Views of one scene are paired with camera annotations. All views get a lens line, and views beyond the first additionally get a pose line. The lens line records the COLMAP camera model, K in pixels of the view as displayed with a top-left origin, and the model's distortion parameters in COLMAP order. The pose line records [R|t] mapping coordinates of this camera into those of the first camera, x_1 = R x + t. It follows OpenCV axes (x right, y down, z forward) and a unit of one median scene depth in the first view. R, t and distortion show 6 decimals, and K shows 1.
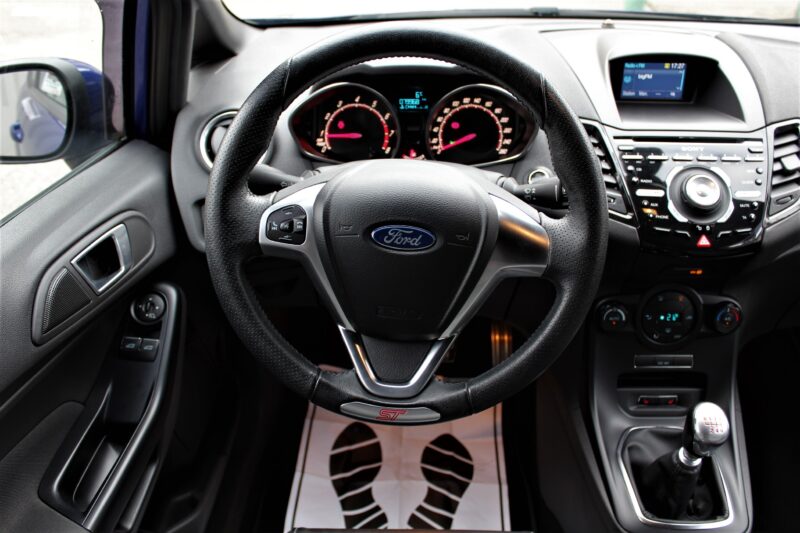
lens RADIAL K [[741.1, 0, 400.0], [0, 741.1, 266.5], [0, 0, 1]] dist [-0.132355, 0.161432]
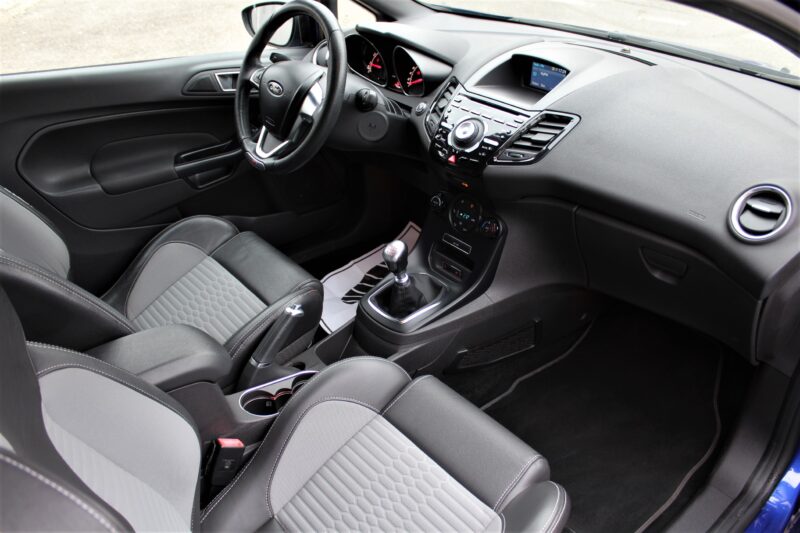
lens RADIAL K [[693.7, 0, 400.3], [0, 693.7, 203.5], [0, 0, 1]] dist [-0.006691, -0.000962]
pose [[0.667727, 0.335344, -0.664594, 1.331323], [-0.385237, 0.919603, 0.076965, -0.016398], [0.636972, 0.204634, 0.743230, -0.207886]]
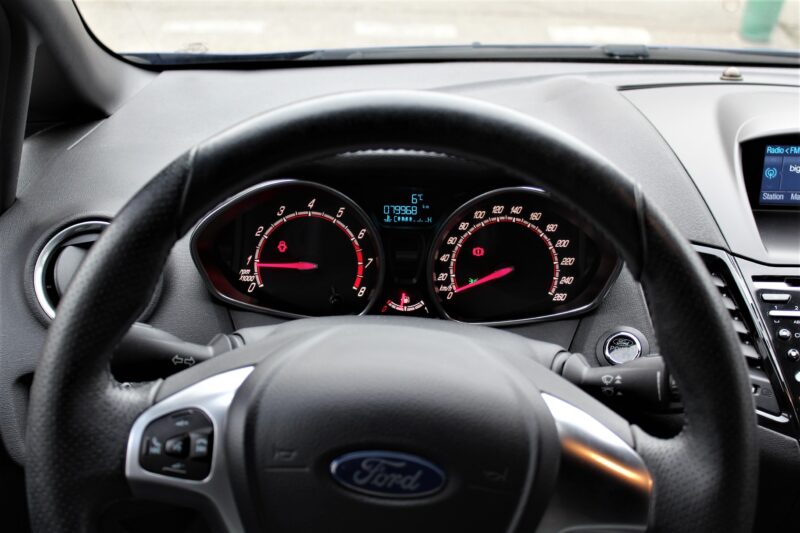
lens RADIAL K [[1189.1, 0, 400.0], [0, 1189.1, 266.5], [0, 0, 1]] dist [0.002341, 0.012789]
pose [[0.999652, 0.018255, 0.019030, -0.004901], [-0.015515, 0.990680, -0.135326, -0.054102], [-0.021323, 0.134984, 0.990618, 0.073245]]
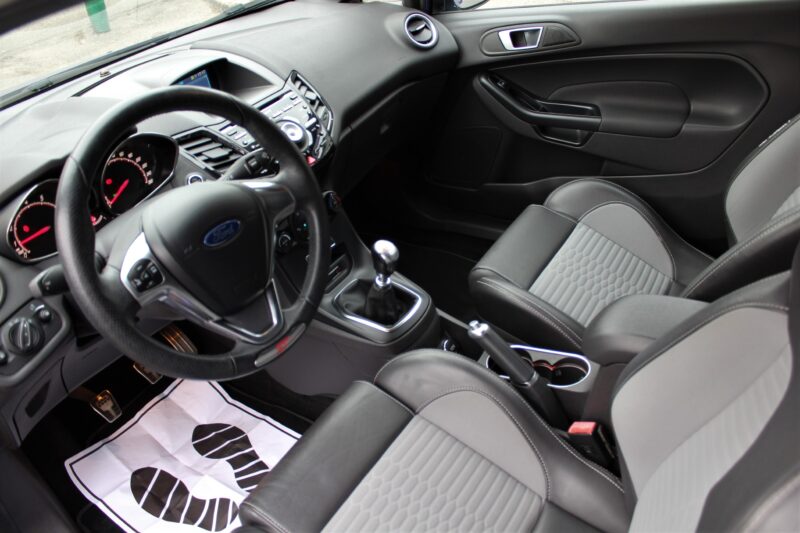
lens RADIAL K [[691.8, 0, 400.0], [0, 691.8, 266.5], [0, 0, 1]] dist [-0.041046, -0.000692]
pose [[0.525889, -0.537257, 0.659390, -0.528409], [0.547882, 0.806962, 0.220538, -0.068021], [-0.650588, 0.245290, 0.718726, -0.103999]]
